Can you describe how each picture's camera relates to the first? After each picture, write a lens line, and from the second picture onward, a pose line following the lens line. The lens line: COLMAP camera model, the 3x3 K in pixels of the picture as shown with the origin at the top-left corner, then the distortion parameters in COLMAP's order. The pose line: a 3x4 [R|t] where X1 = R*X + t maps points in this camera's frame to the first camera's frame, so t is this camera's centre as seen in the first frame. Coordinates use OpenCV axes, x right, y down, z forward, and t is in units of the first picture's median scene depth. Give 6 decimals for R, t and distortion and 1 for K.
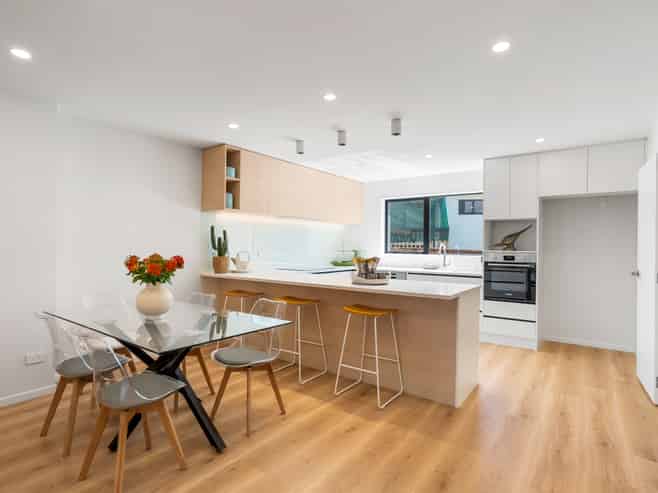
lens RADIAL K [[362.6, 0, 329.2], [0, 362.6, 243.2], [0, 0, 1]] dist [-0.002324, 0.000504]
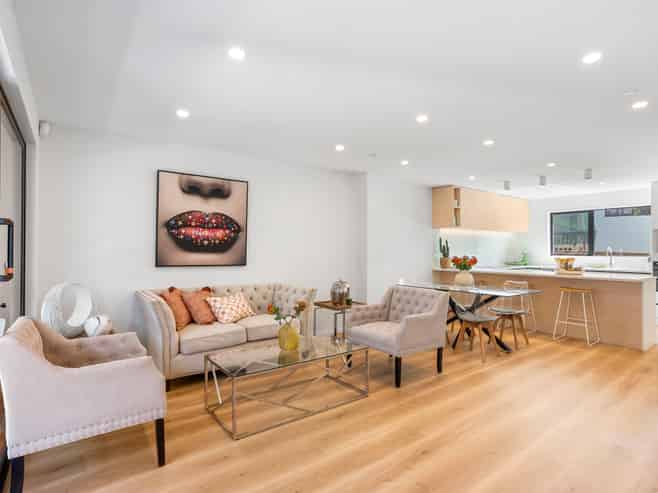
lens RADIAL K [[354.7, 0, 329.0], [0, 354.7, 246.5], [0, 0, 1]] dist [-0.003109, 0.000915]
pose [[0.959434, -0.008908, -0.281794, -0.347247], [0.008927, 0.999959, -0.001214, -0.012576], [0.281793, -0.001351, 0.959474, -0.580353]]
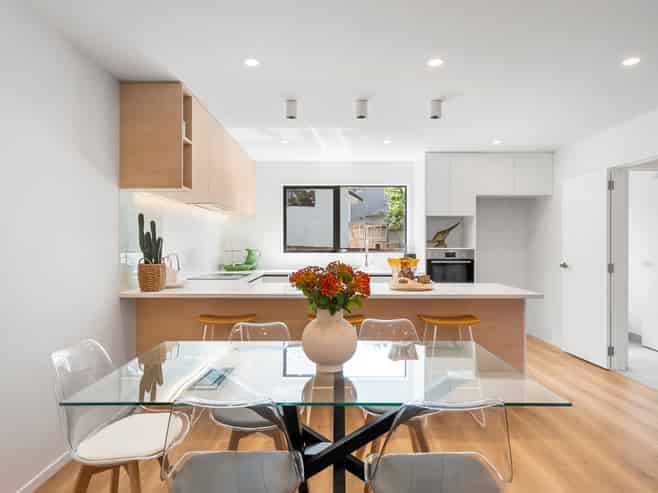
lens RADIAL K [[439.8, 0, 329.0], [0, 439.8, 246.5], [0, 0, 1]] dist [-0.003039, -0.000789]
pose [[0.809464, -0.012744, 0.587031, -0.492443], [0.001760, 0.999813, 0.019277, -0.006320], [-0.587166, -0.014571, 0.809335, 0.219163]]
